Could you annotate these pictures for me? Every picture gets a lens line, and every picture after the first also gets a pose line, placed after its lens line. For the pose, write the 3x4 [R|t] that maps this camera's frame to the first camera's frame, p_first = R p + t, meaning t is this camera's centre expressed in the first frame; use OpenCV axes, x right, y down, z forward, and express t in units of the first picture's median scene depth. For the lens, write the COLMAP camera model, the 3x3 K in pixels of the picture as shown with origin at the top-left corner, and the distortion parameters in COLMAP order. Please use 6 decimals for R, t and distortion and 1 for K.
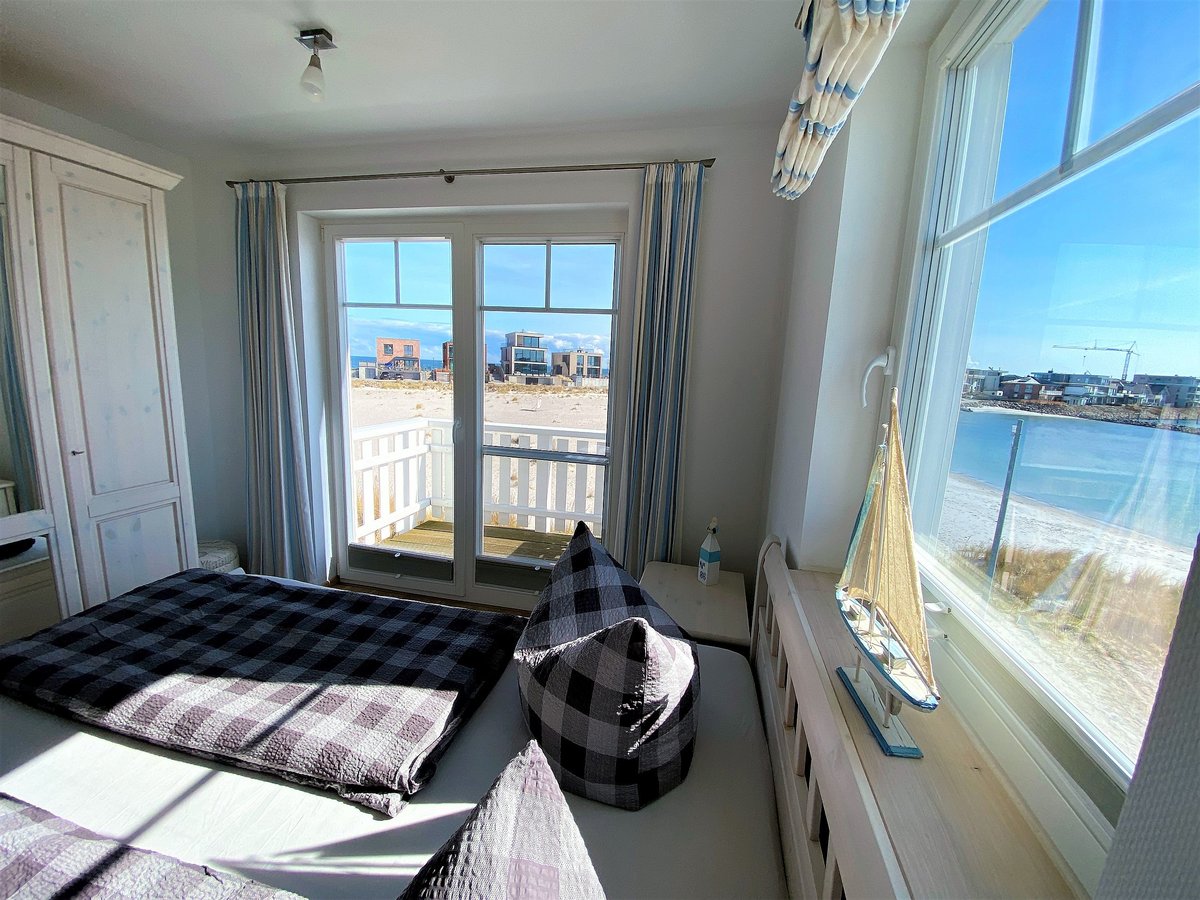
lens RADIAL K [[490.0, 0, 600.0], [0, 490.0, 450.0], [0, 0, 1]] dist [-0.006101, 0.000044]
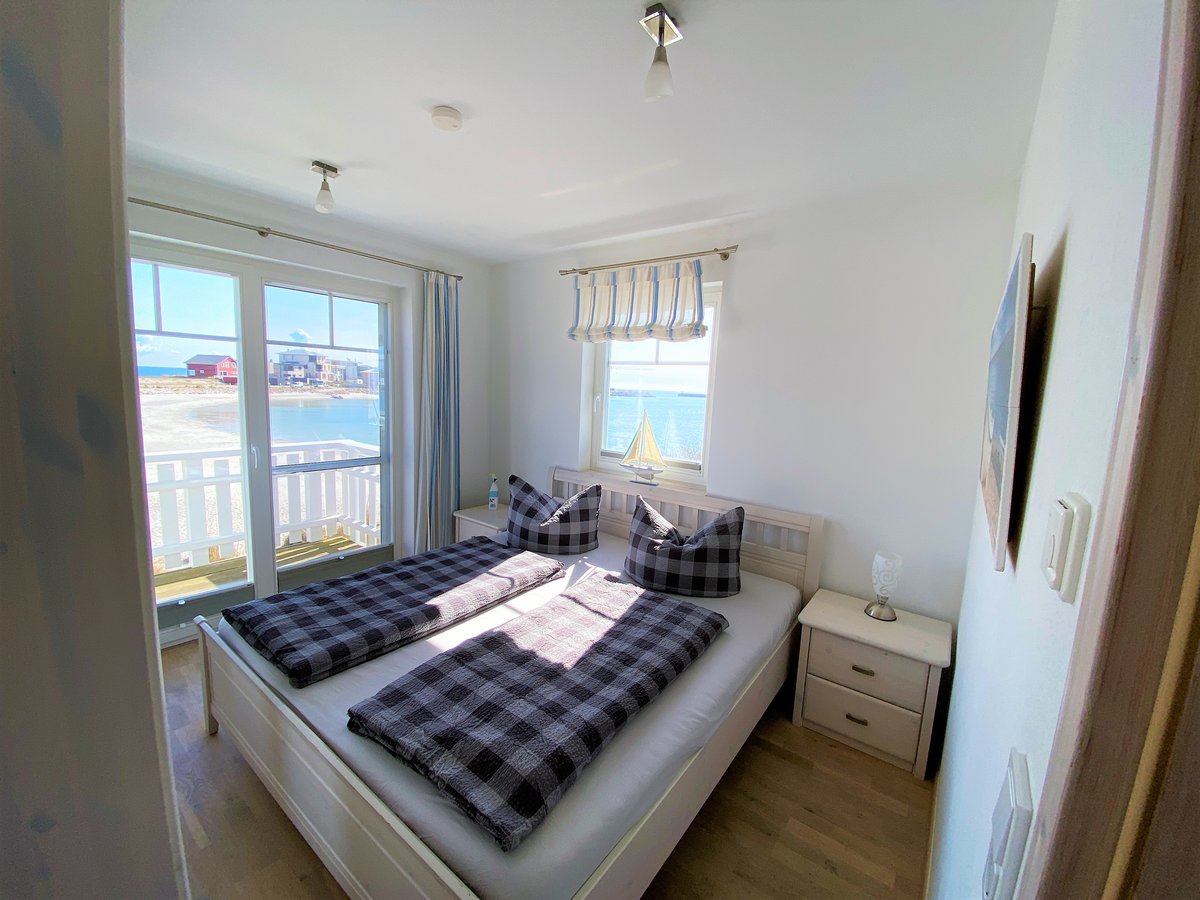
lens RADIAL K [[488.2, 0, 605.7], [0, 488.2, 459.1], [0, 0, 1]] dist [0.020982, 0.000005]
pose [[0.401865, -0.163375, 0.901007, -1.268487], [0.127447, 0.984358, 0.121645, -0.088881], [-0.906786, 0.065946, 0.416401, -0.178504]]
